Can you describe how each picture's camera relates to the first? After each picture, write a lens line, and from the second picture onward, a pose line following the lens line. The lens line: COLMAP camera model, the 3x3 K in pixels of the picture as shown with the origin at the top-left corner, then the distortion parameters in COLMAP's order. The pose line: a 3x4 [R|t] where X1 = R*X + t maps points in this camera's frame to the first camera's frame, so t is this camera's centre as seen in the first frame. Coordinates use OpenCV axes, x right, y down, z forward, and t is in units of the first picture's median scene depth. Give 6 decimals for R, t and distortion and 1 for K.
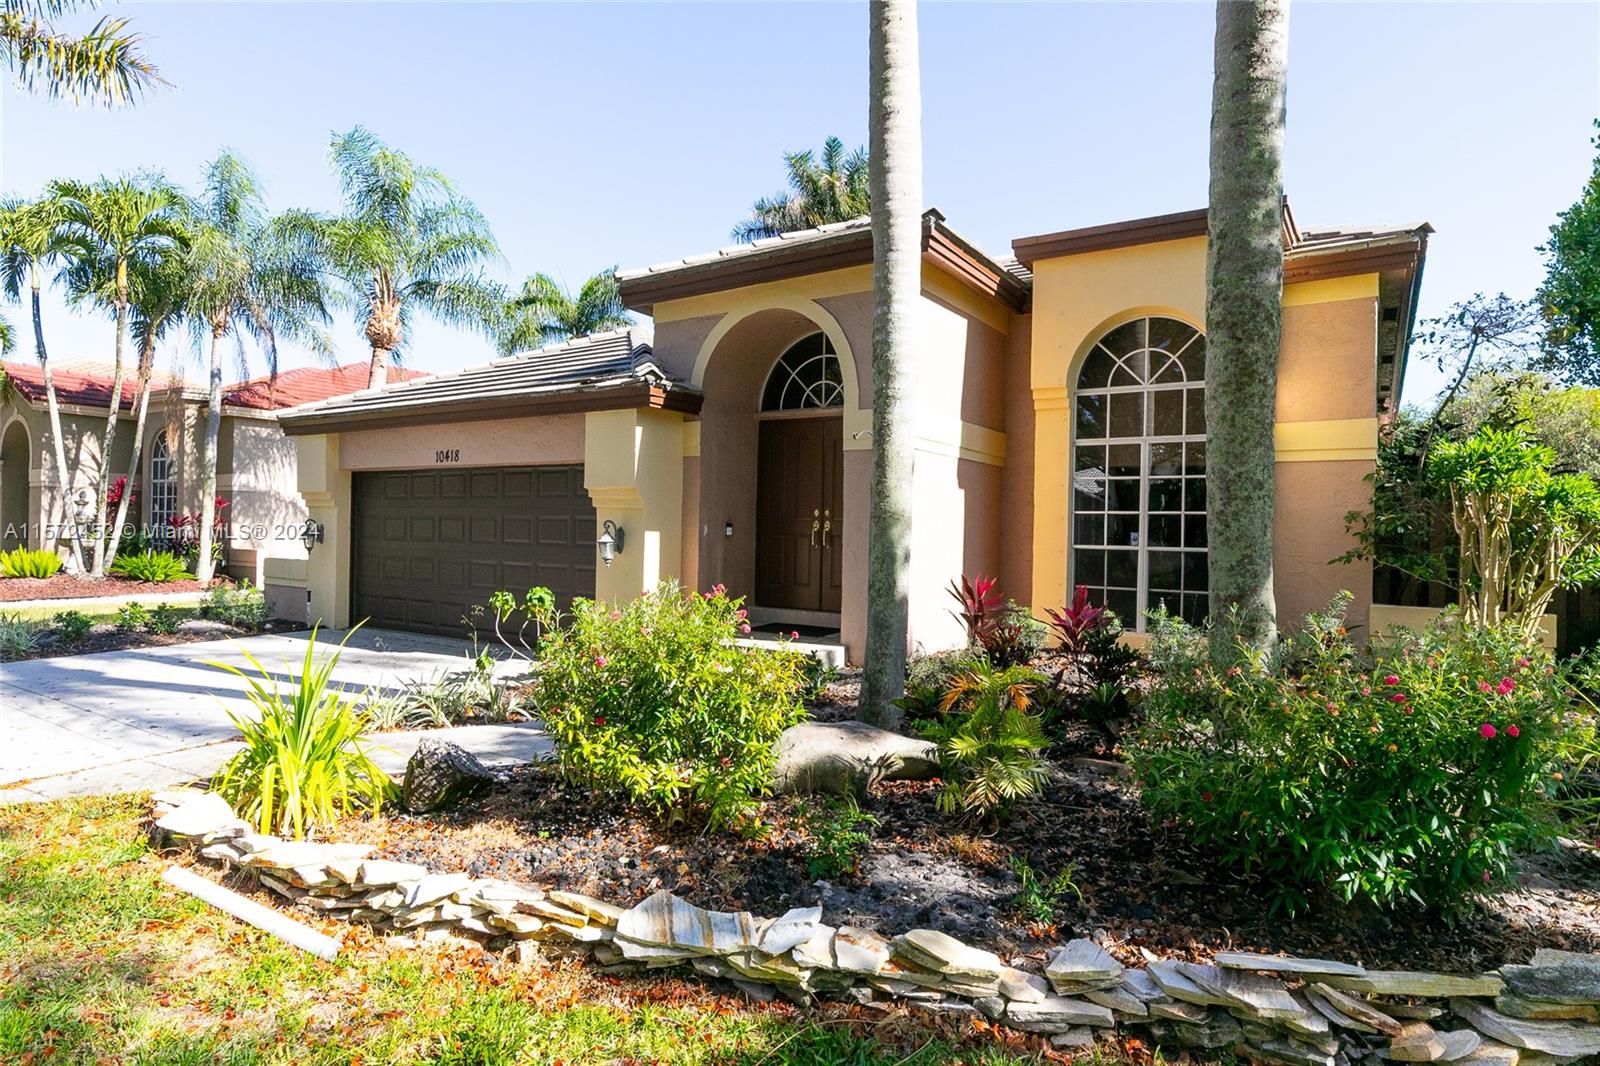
lens RADIAL K [[878.5, 0, 799.1], [0, 878.5, 530.5], [0, 0, 1]] dist [0.004130, 0.000382]
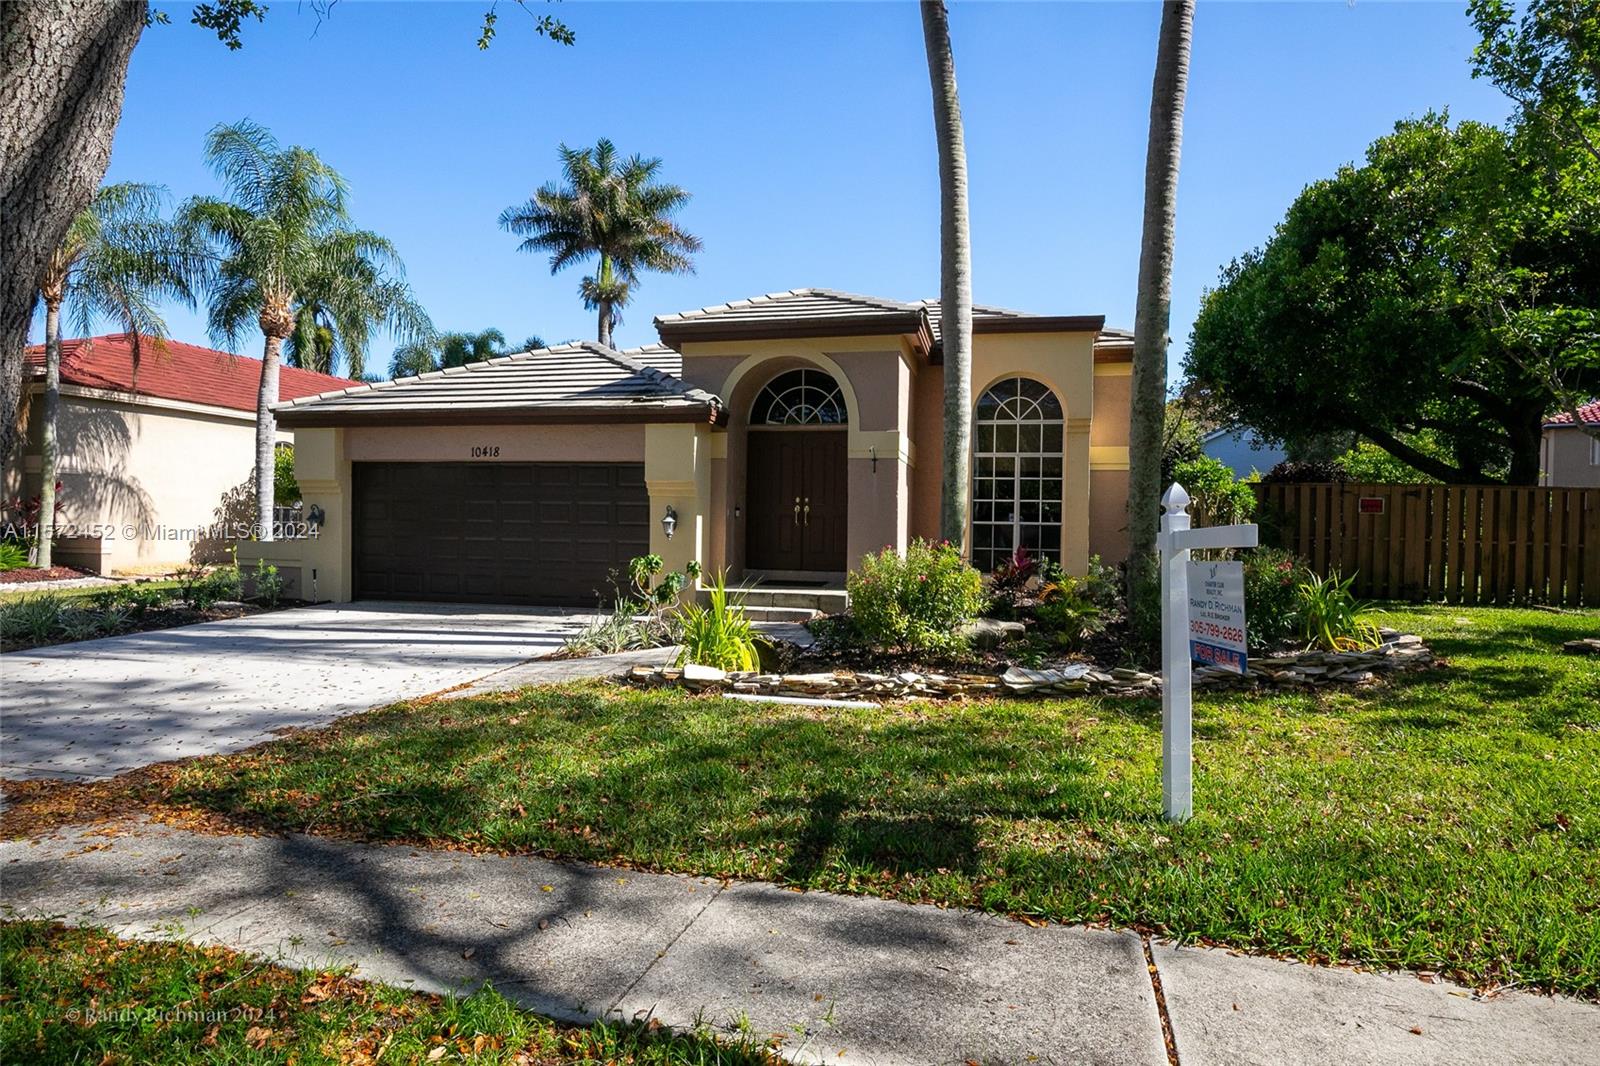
lens RADIAL K [[889.2, 0, 793.5], [0, 889.2, 538.3], [0, 0, 1]] dist [-0.020630, -0.000246]
pose [[0.935651, -0.014031, 0.352647, -0.505242], [0.003719, 0.999546, 0.029902, -0.001619], [-0.352906, -0.026666, 0.935279, -0.329101]]
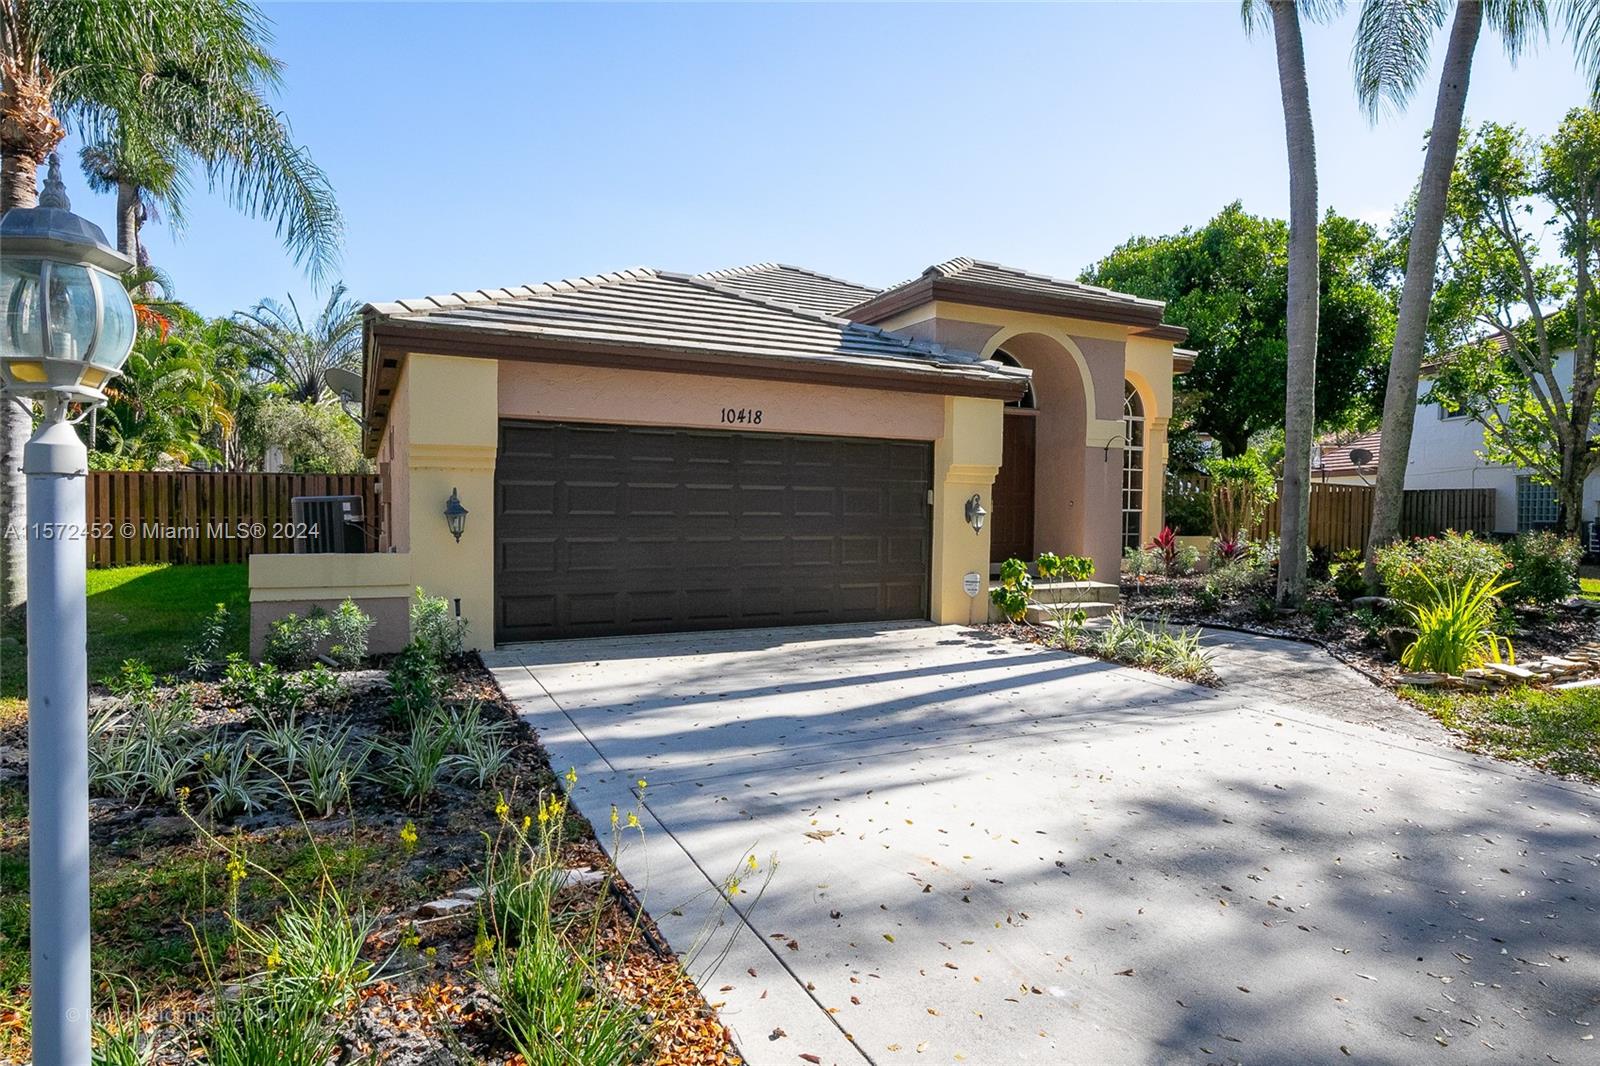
lens RADIAL K [[889.2, 0, 793.5], [0, 889.2, 538.3], [0, 0, 1]] dist [-0.020630, -0.000246]
pose [[0.509546, -0.047242, 0.859145, -1.300847], [-0.007336, 0.998217, 0.059241, -0.021034], [-0.860412, -0.036489, 0.508291, 0.598017]]
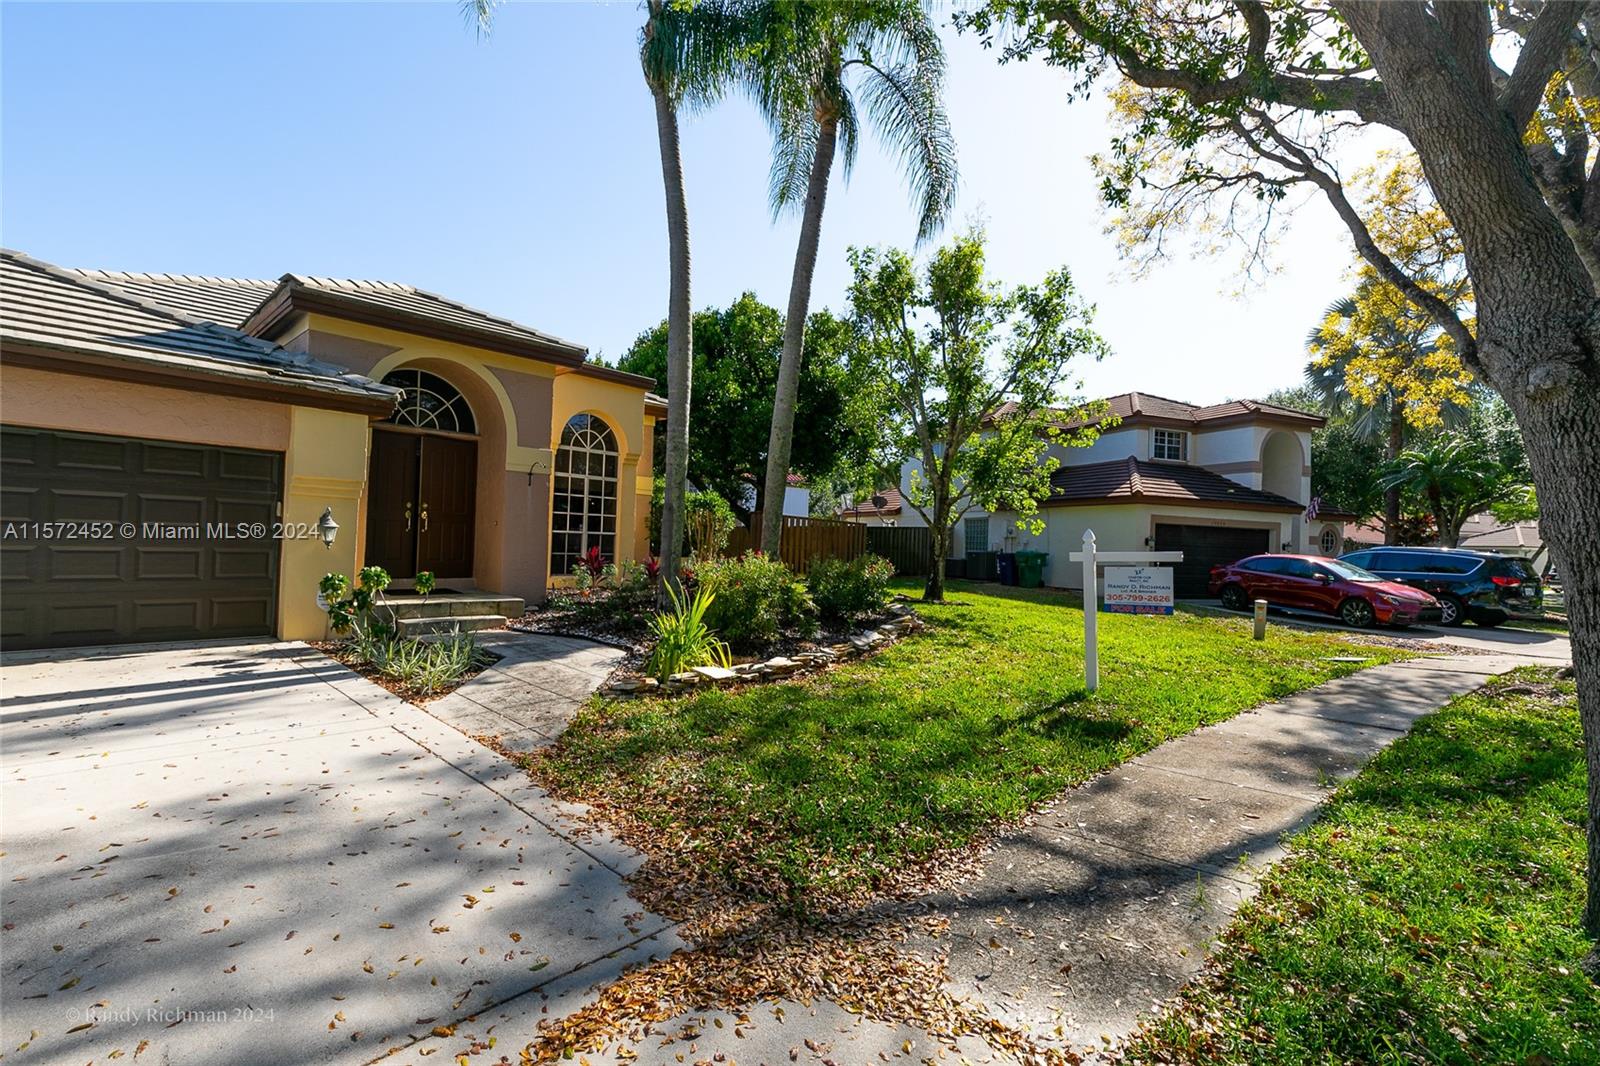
lens RADIAL K [[713.9, 0, 800.0], [0, 713.9, 533.0], [0, 0, 1]] dist [0.000850, -0.000309]
pose [[0.175708, -0.002281, 0.984440, -0.987516], [-0.038617, 0.999212, 0.009207, -0.010815], [-0.983685, -0.039634, 0.175481, 0.232649]]
